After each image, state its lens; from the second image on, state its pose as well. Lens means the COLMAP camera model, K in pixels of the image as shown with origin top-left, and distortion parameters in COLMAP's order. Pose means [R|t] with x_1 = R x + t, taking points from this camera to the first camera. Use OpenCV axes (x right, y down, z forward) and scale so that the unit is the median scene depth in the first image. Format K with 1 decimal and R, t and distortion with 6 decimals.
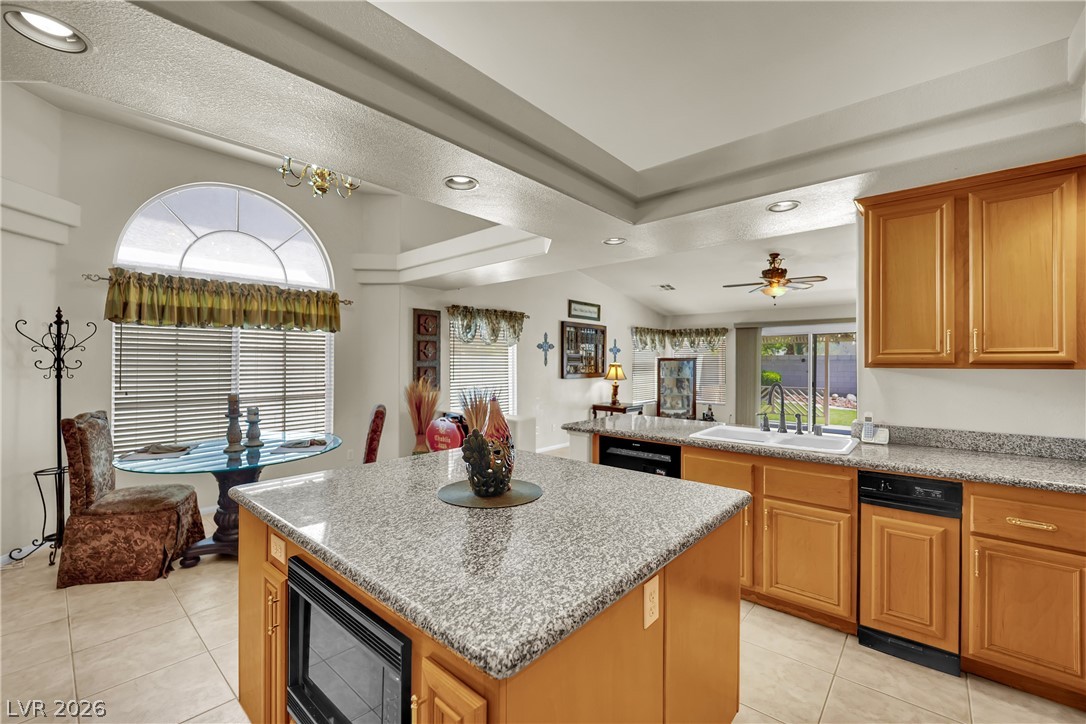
lens RADIAL K [[448.4, 0, 543.2], [0, 448.4, 358.7], [0, 0, 1]] dist [-0.022109, 0.000173]
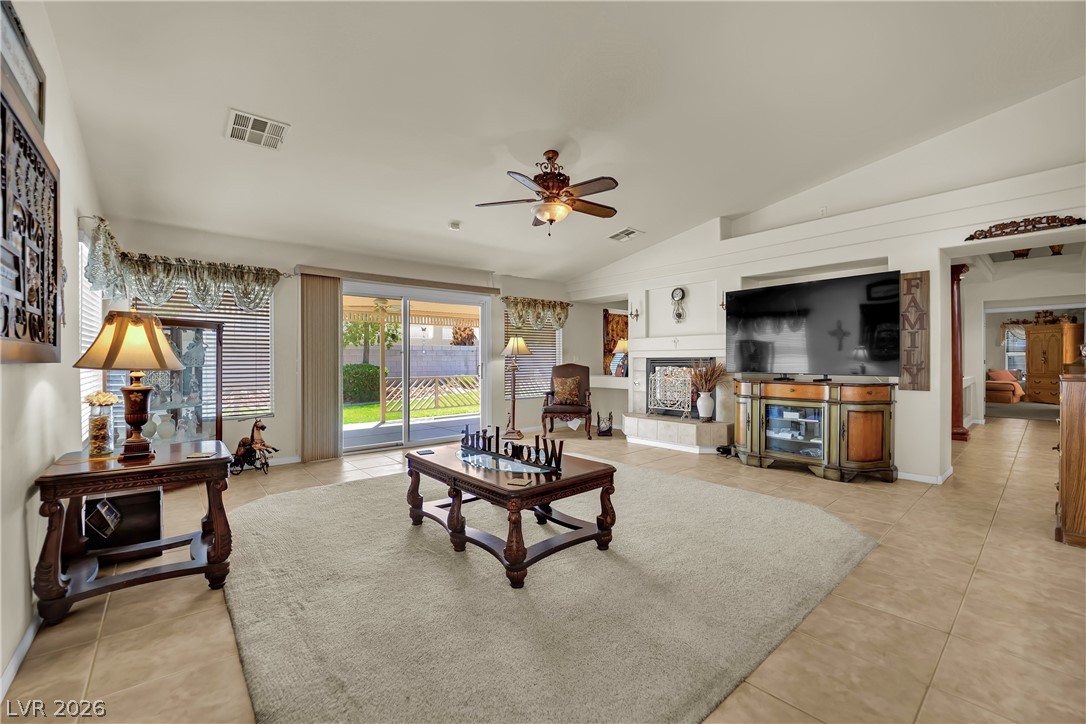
lens RADIAL K [[448.4, 0, 544.1], [0, 448.4, 363.5], [0, 0, 1]] dist [-0.022109, 0.000173]
pose [[0.150996, -0.011970, 0.988462, -0.177106], [-0.005596, 0.999900, 0.012963, 0.086044], [-0.988518, -0.007489, 0.150914, 1.607500]]
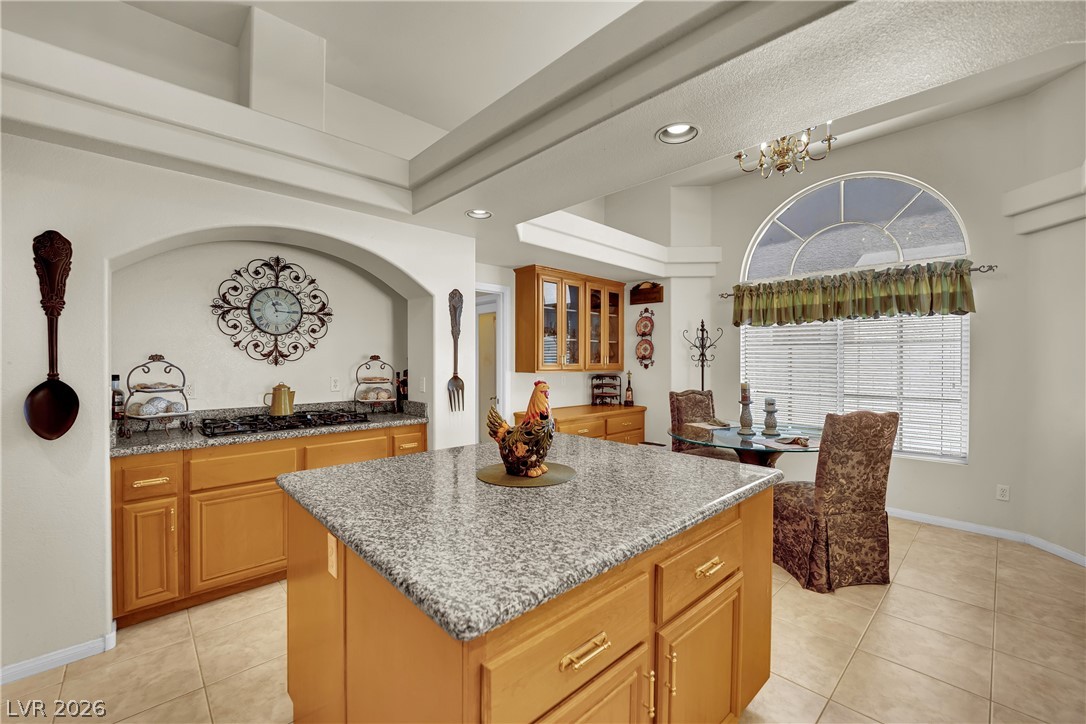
lens RADIAL K [[448.4, 0, 536.3], [0, 448.4, 361.8], [0, 0, 1]] dist [-0.022109, 0.000173]
pose [[-0.100357, 0.002973, -0.994947, 0.428870], [0.006153, 0.999978, 0.002368, 0.017147], [0.994933, -0.005884, -0.100373, 0.530226]]
